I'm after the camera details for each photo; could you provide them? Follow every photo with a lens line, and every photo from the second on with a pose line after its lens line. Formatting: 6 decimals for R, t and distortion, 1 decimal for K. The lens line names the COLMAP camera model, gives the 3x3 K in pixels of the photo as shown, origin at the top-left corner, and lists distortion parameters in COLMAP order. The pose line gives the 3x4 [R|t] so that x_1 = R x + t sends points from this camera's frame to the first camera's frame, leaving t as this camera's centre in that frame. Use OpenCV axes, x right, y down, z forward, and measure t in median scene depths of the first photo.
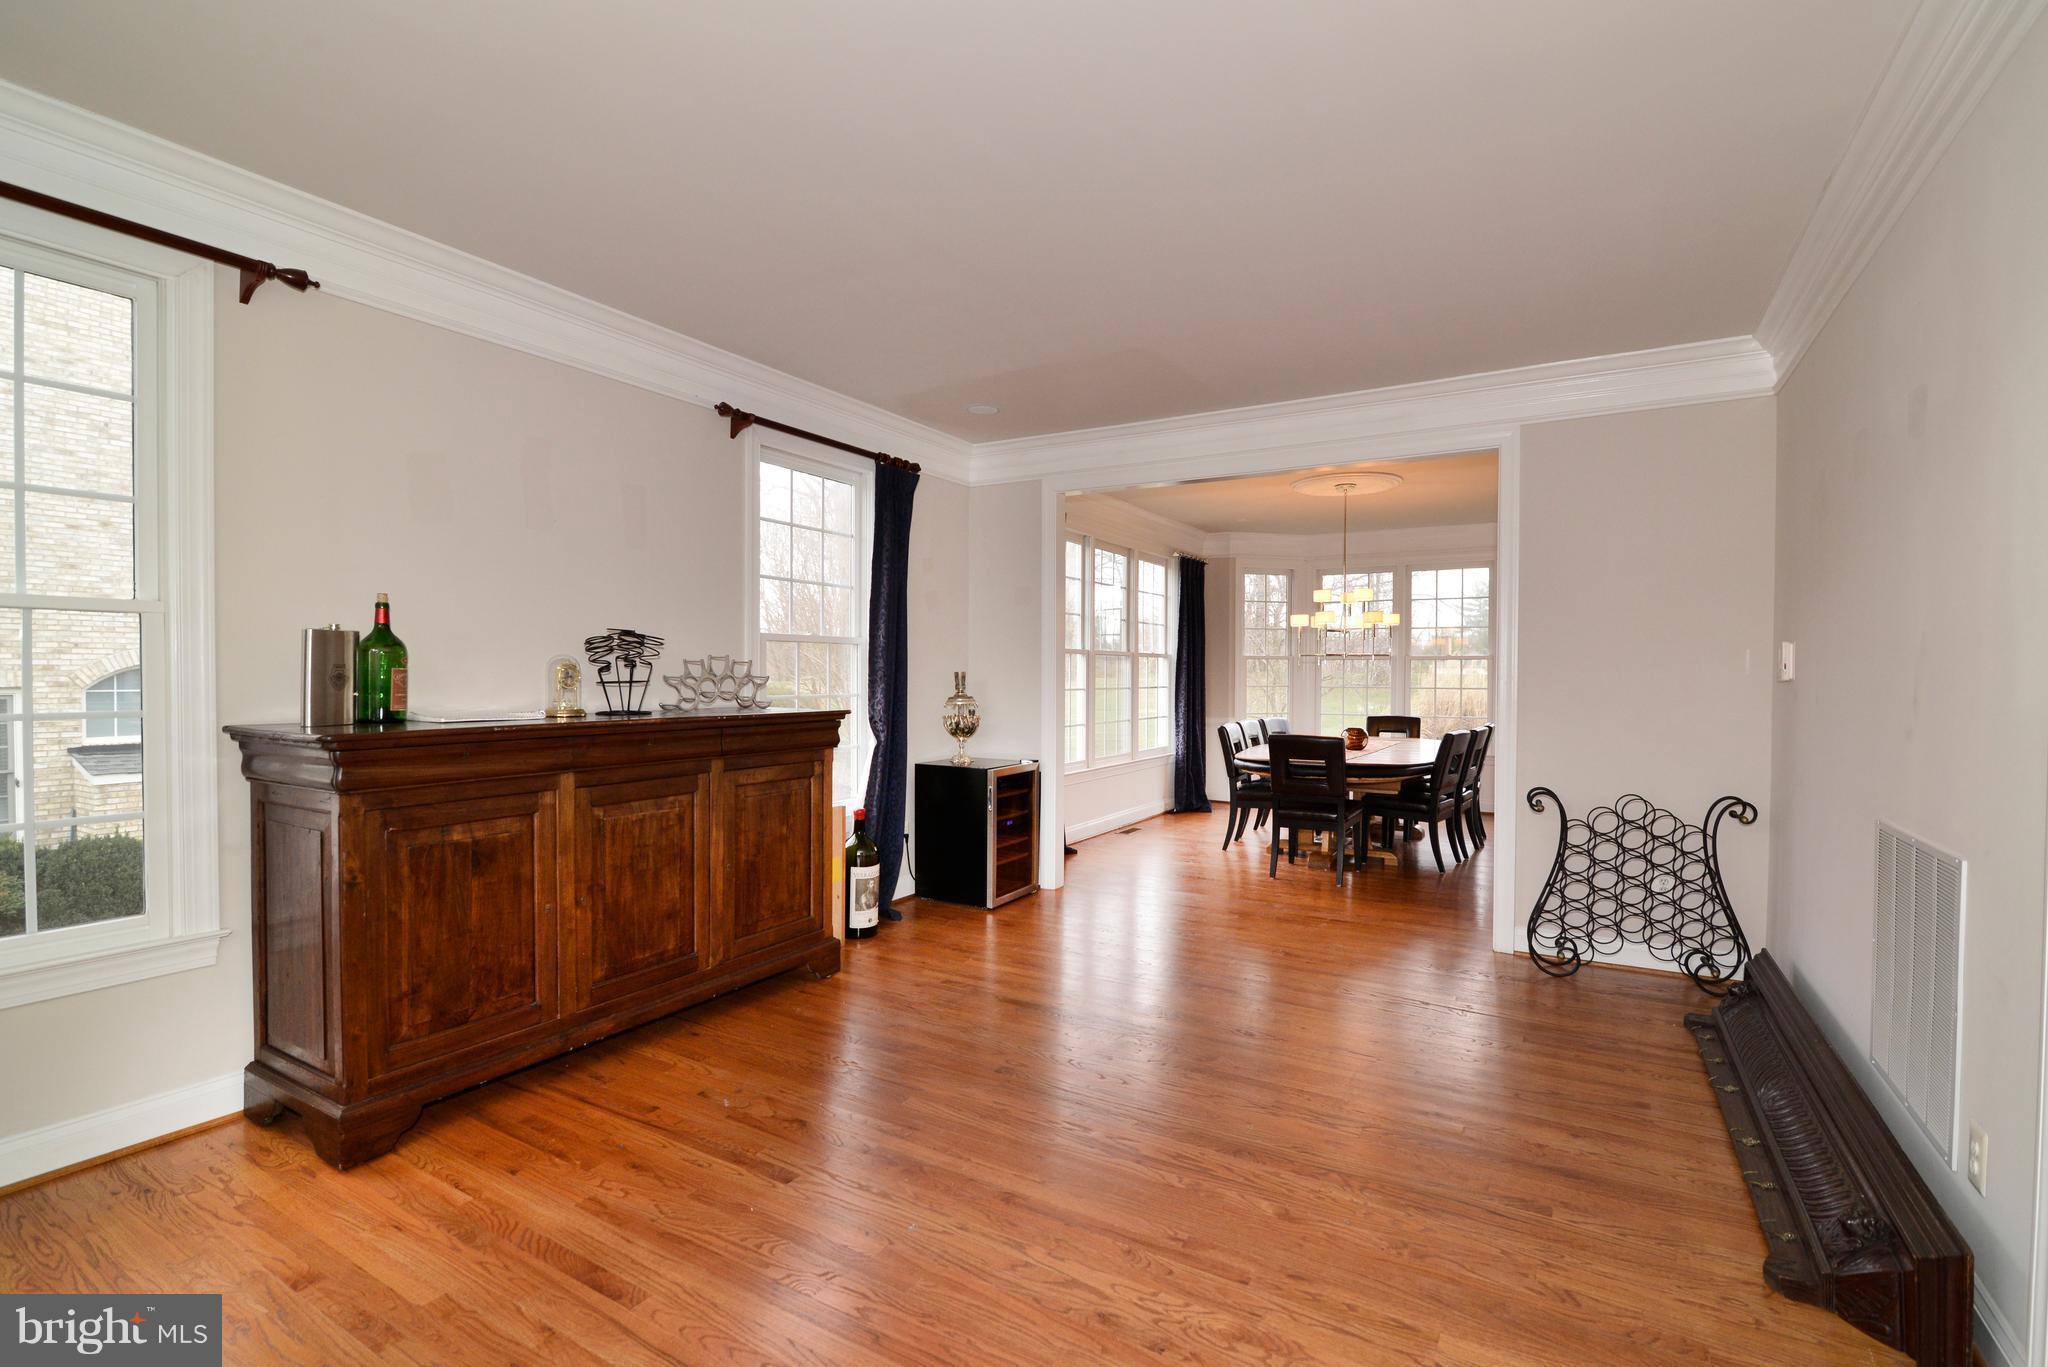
lens RADIAL K [[952.5, 0, 1018.7], [0, 952.5, 682.0], [0, 0, 1]] dist [-0.021318, 0.001656]
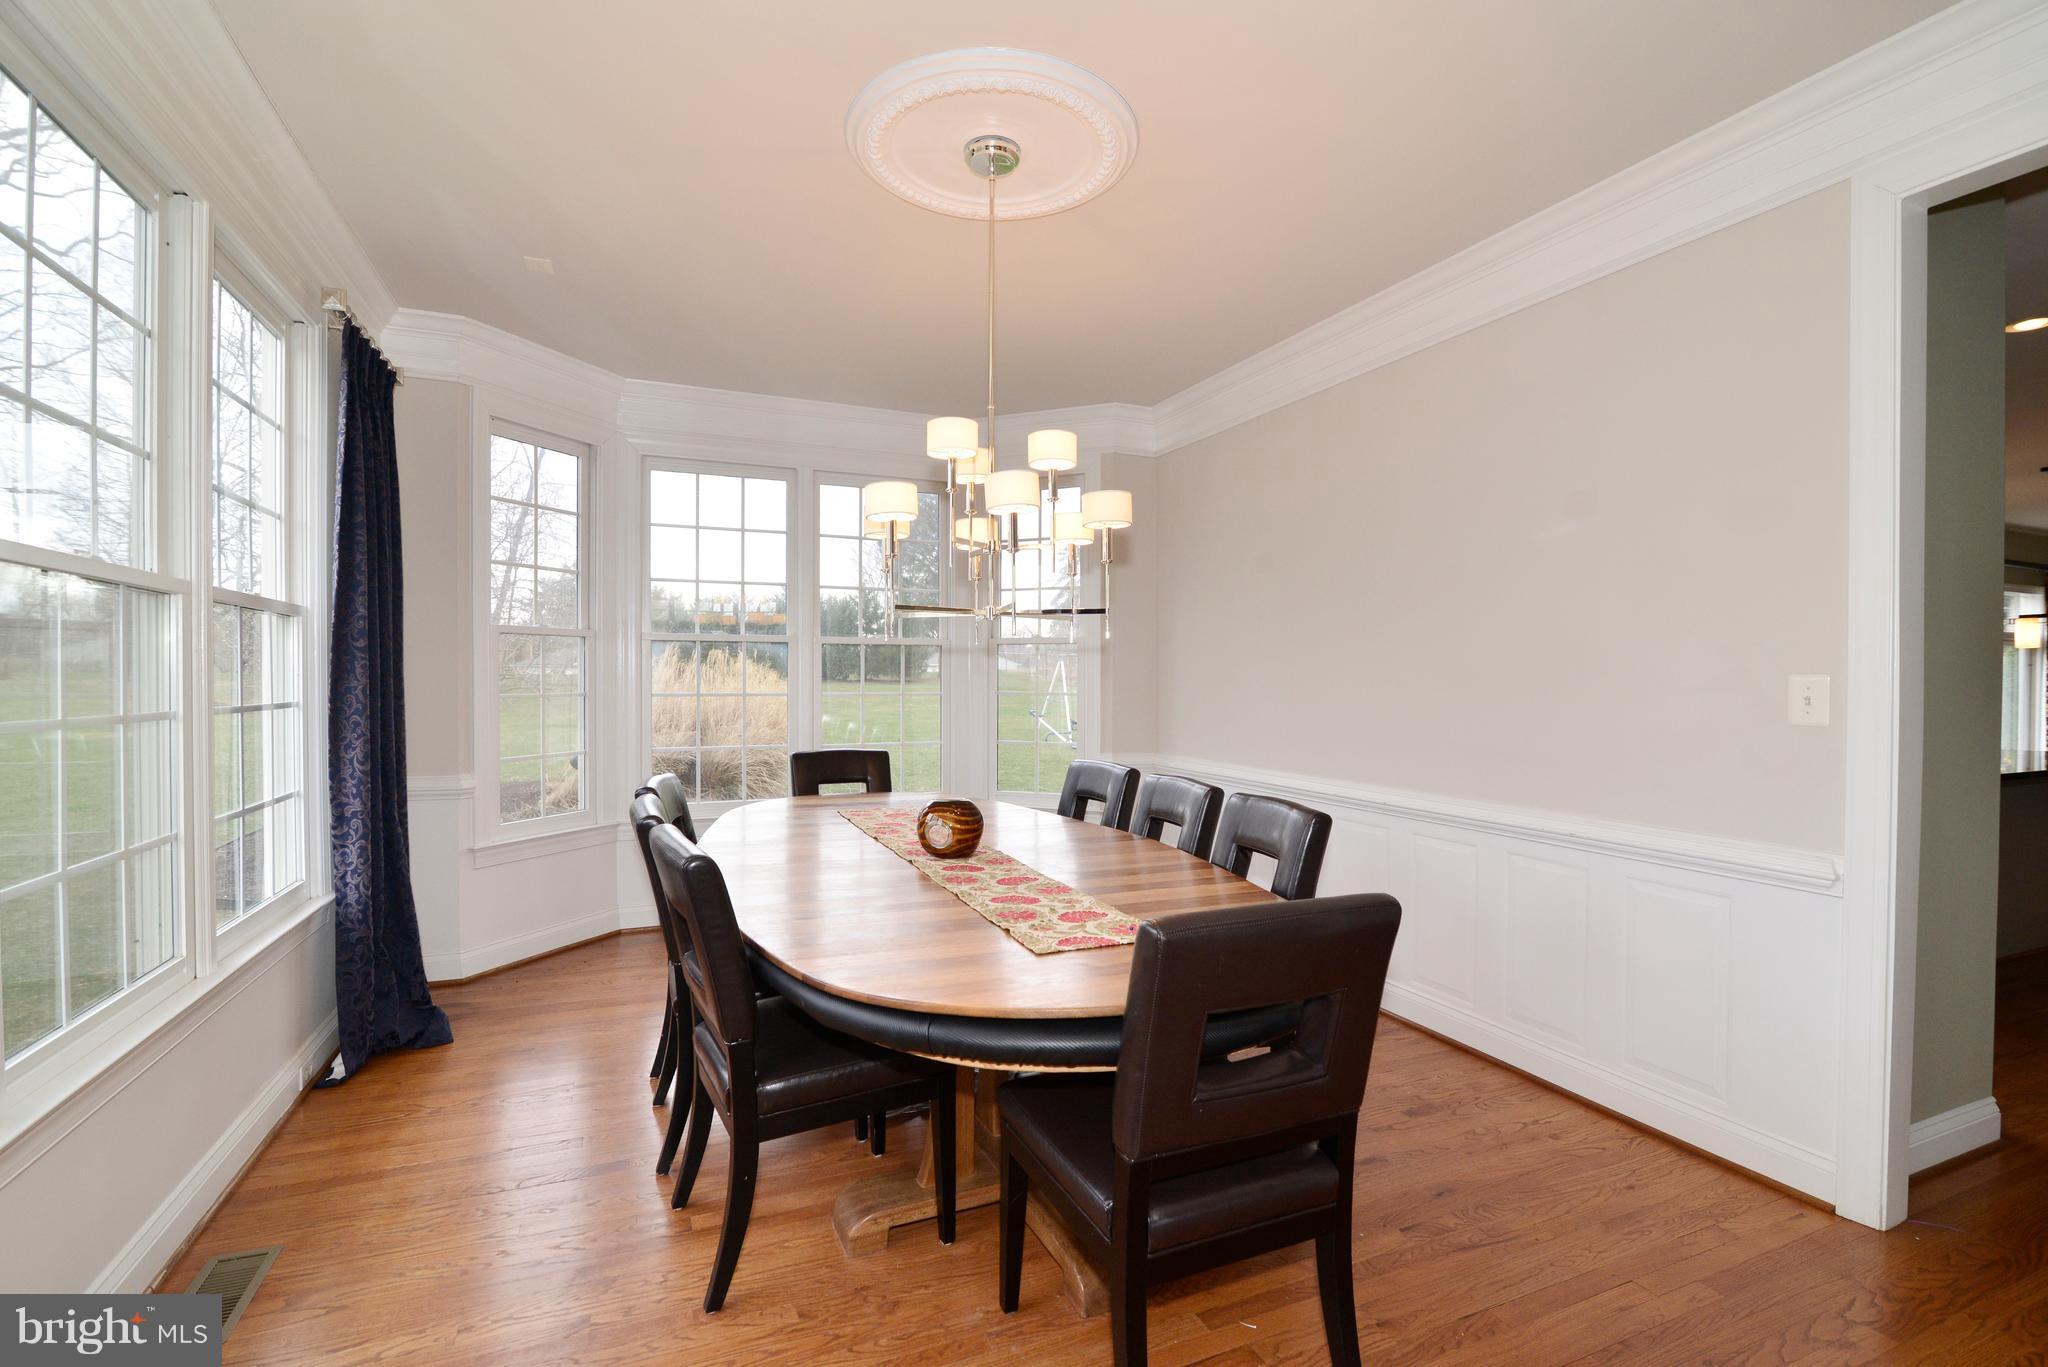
lens RADIAL K [[952.5, 0, 1024.4], [0, 952.5, 681.1], [0, 0, 1]] dist [-0.021318, 0.001656]
pose [[0.603082, -0.004704, 0.797665, 0.044307], [0.006572, 0.999978, 0.000929, -0.001147], [-0.797652, 0.004682, 0.603100, 0.572890]]
